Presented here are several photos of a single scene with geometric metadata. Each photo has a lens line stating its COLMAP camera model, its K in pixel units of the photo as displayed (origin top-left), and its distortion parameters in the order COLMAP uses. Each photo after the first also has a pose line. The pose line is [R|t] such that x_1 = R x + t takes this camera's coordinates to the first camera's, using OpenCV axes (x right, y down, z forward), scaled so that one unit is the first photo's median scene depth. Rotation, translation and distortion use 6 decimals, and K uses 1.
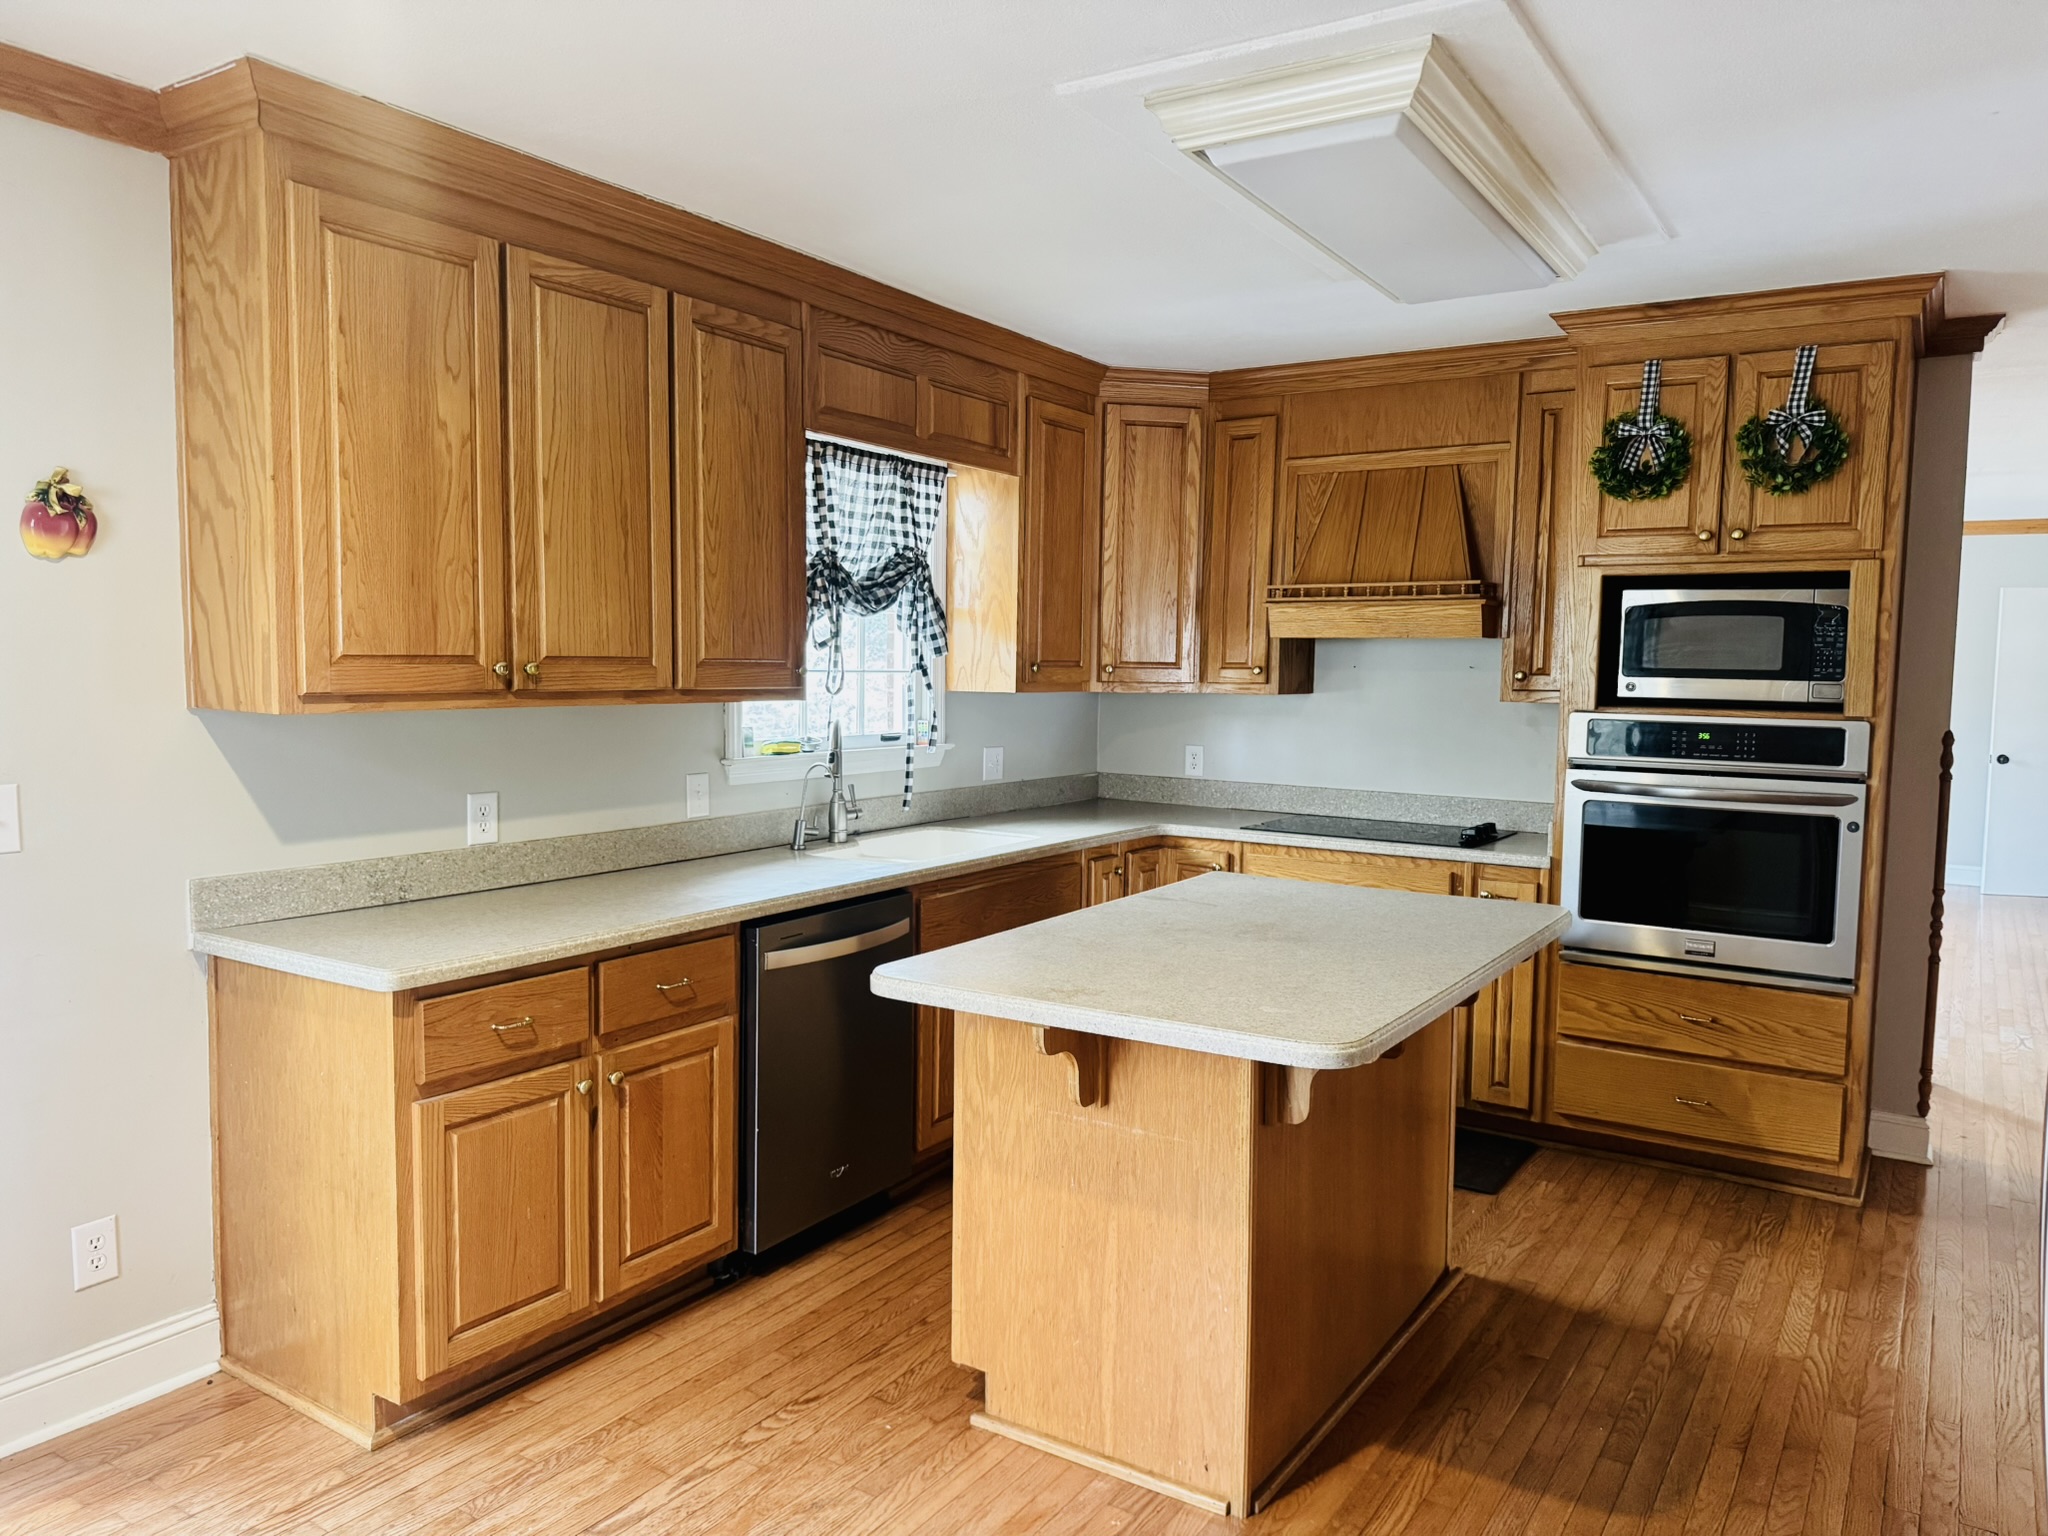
lens RADIAL K [[1437.4, 0, 1022.4], [0, 1437.4, 770.7], [0, 0, 1]] dist [0.035595, -0.044331]
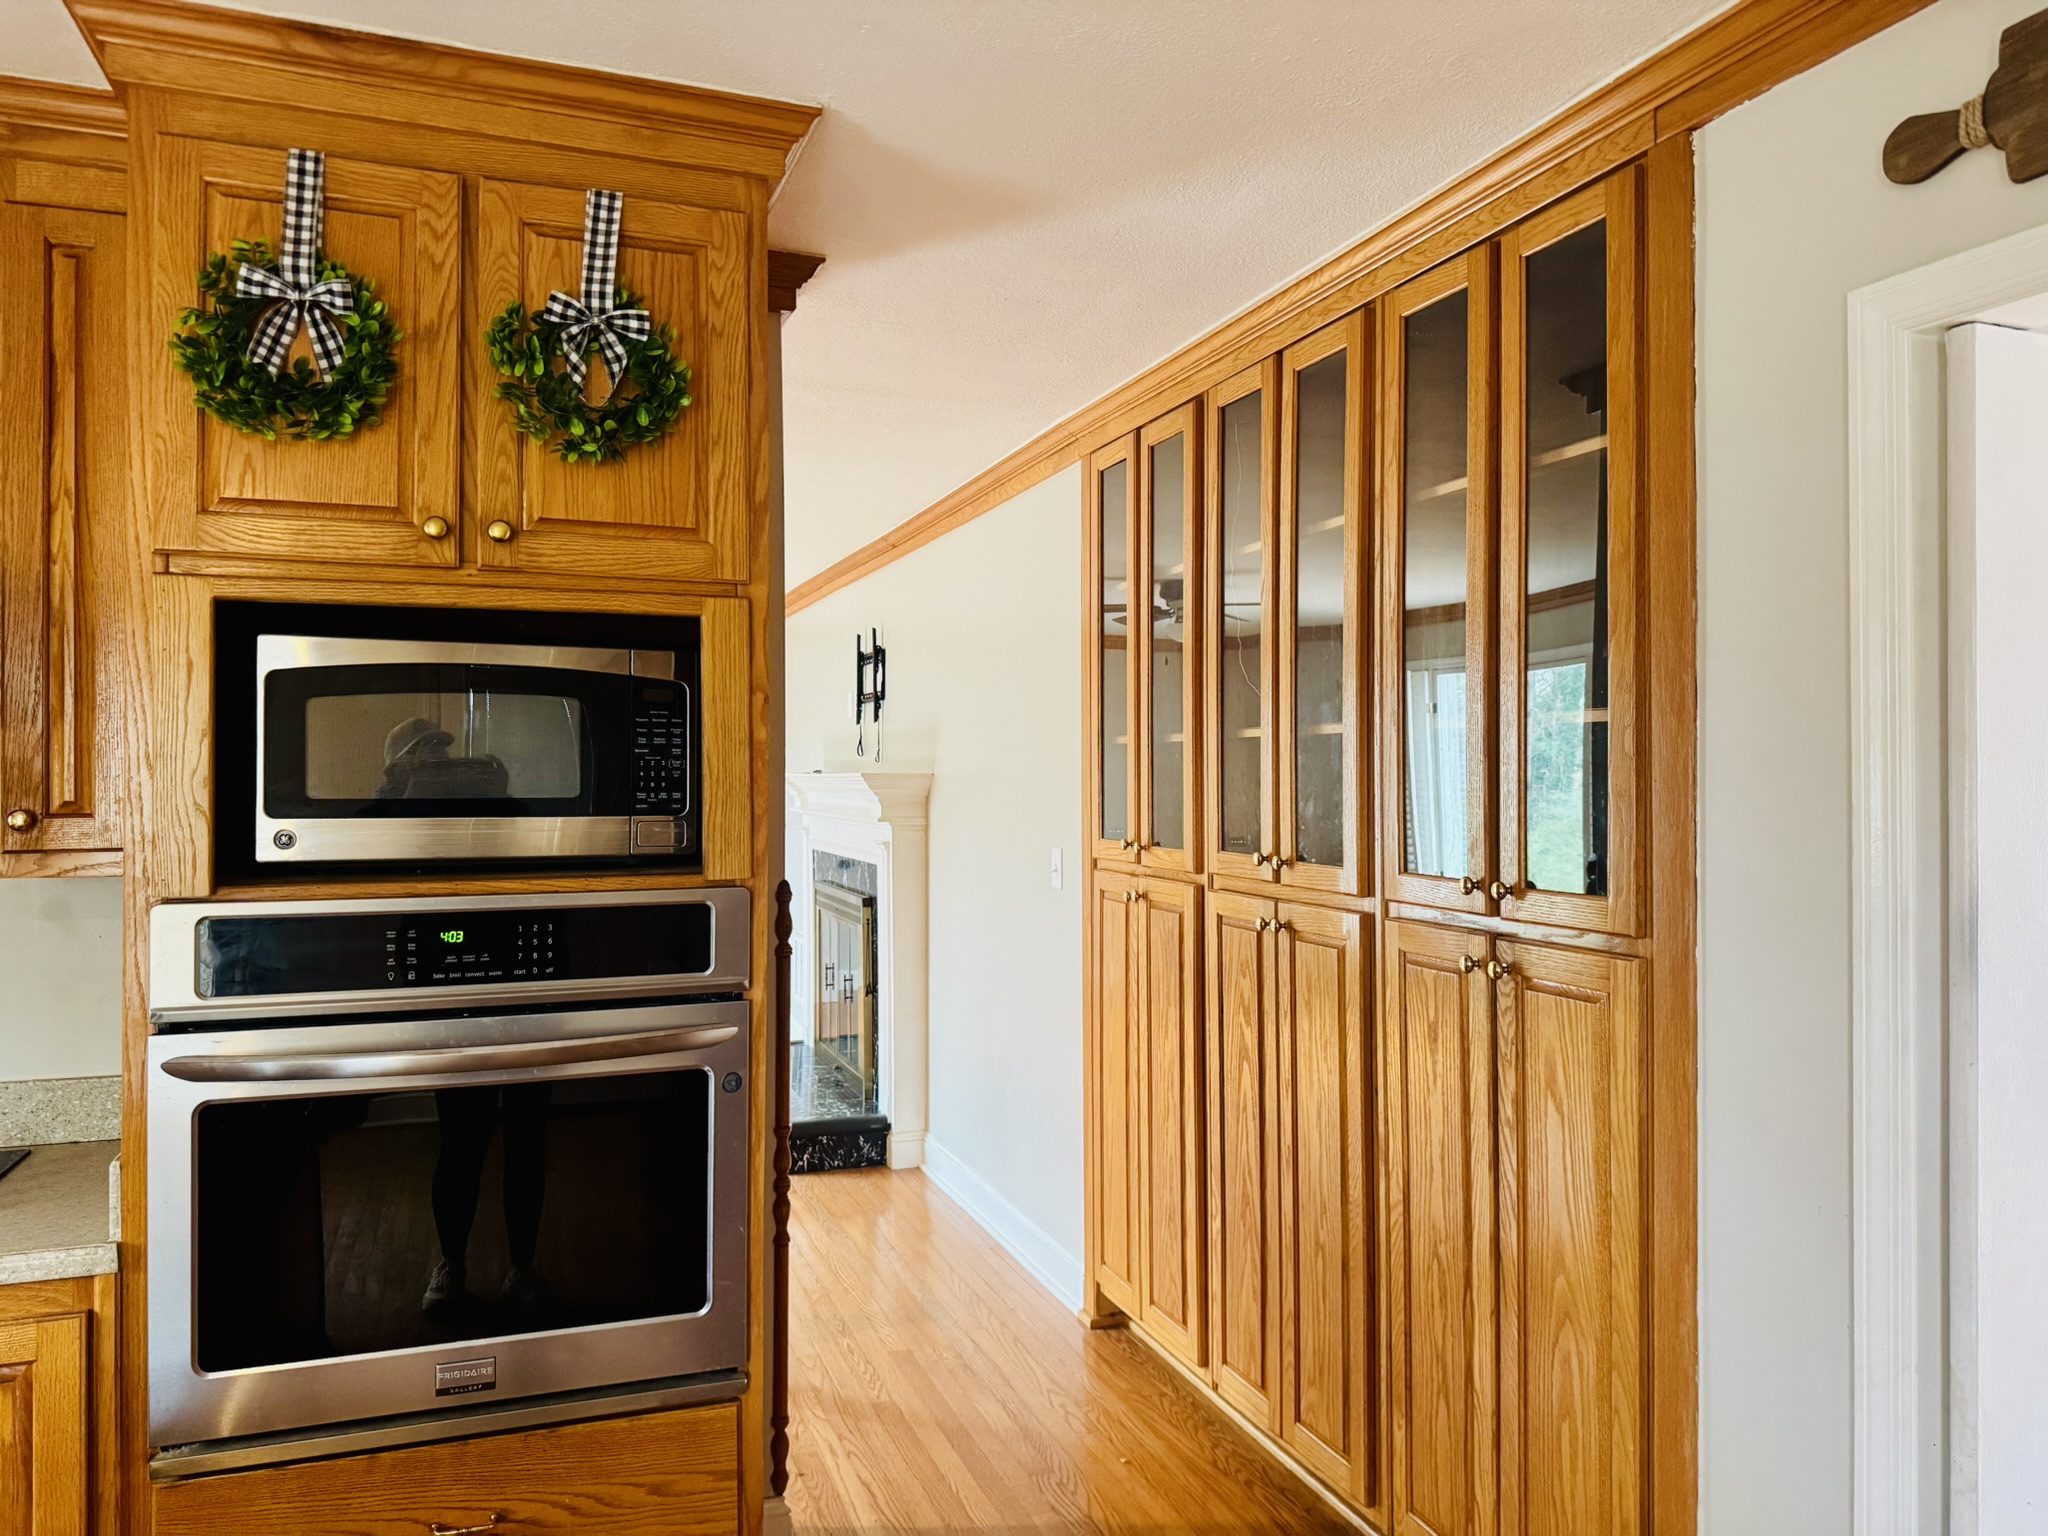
lens RADIAL K [[1437.4, 0, 1015.5], [0, 1437.4, 763.6], [0, 0, 1]] dist [0.035595, -0.044331]
pose [[0.601027, -0.011568, 0.799145, 0.200294], [0.072358, 0.996577, -0.039994, -0.050049], [-0.795947, 0.081862, 0.599806, 0.562073]]
